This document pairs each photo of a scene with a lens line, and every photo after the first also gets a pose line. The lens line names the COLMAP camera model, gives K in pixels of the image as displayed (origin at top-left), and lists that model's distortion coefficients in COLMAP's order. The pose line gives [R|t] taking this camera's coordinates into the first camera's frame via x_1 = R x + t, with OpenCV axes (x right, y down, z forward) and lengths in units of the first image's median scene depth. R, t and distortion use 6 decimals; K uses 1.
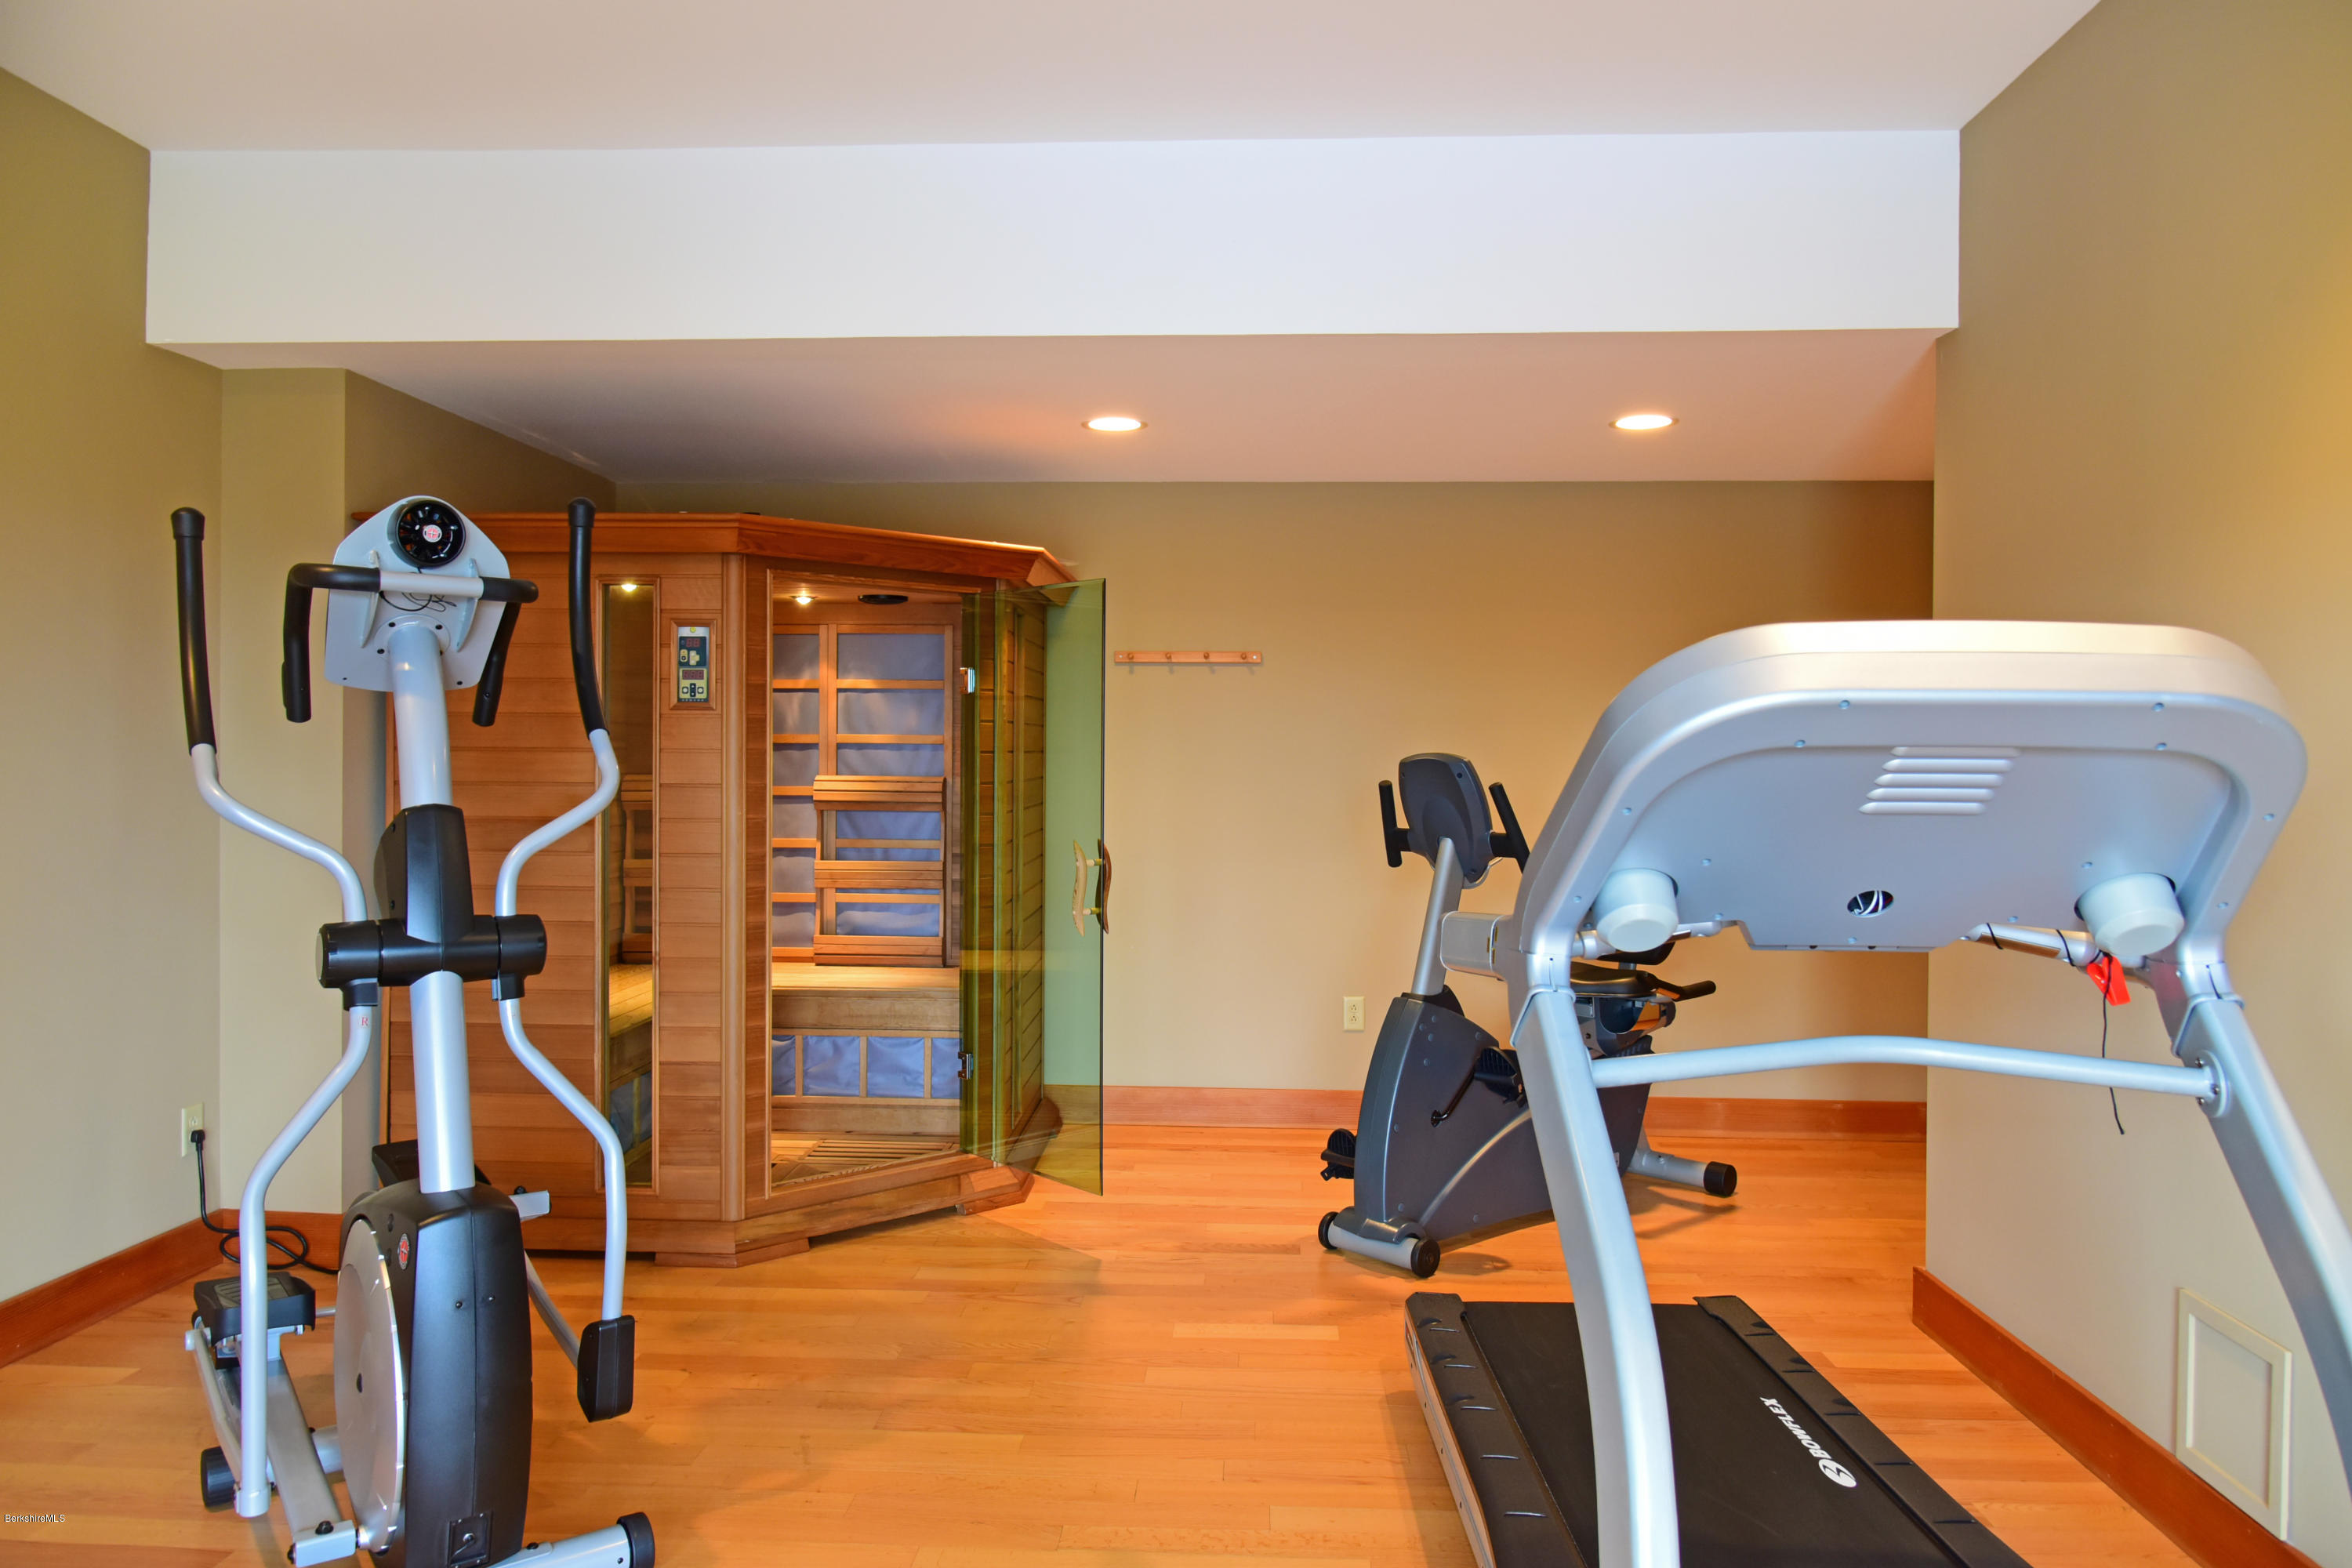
lens RADIAL K [[1632.4, 0, 1178.3], [0, 1632.4, 801.1], [0, 0, 1]] dist [-0.009924, 0.001581]
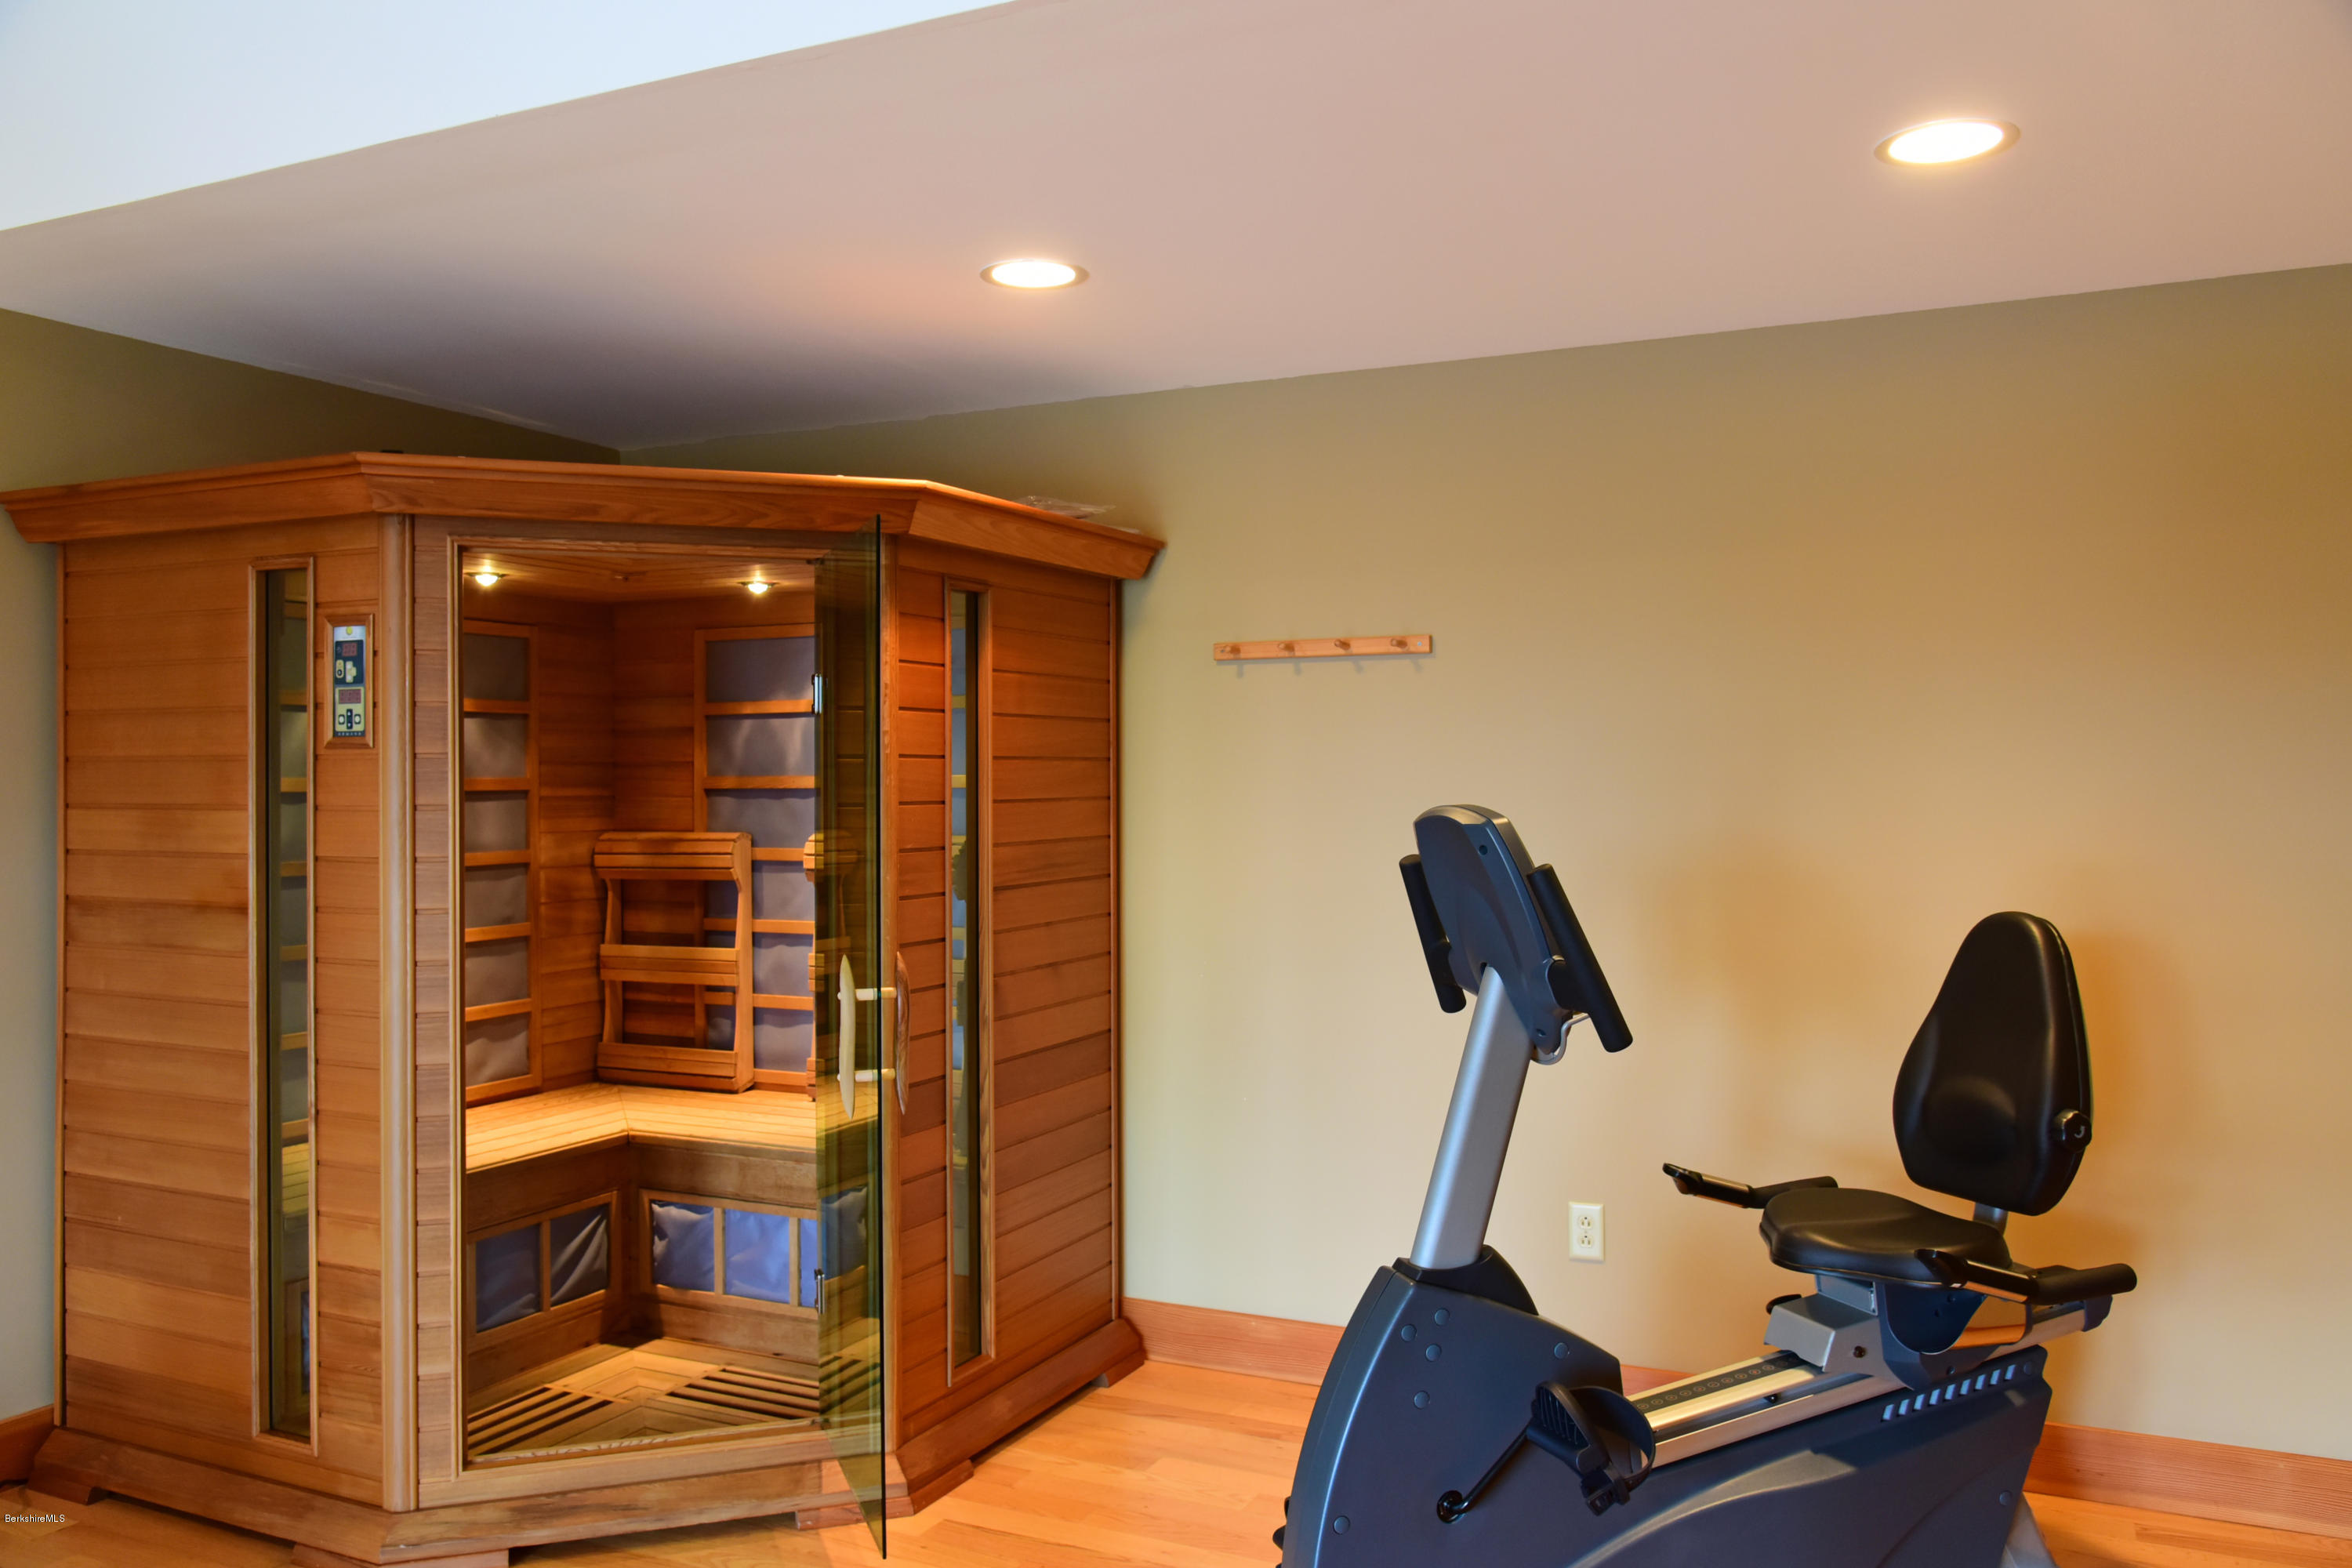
lens RADIAL K [[1826.9, 0, 1176.0], [0, 1826.9, 784.0], [0, 0, 1]] dist [-0.037951, 0.000601]
pose [[0.919893, -0.009388, -0.392058, 0.303671], [-0.001648, 0.999612, -0.027801, -0.019759], [0.392167, 0.026220, 0.919520, 0.423997]]
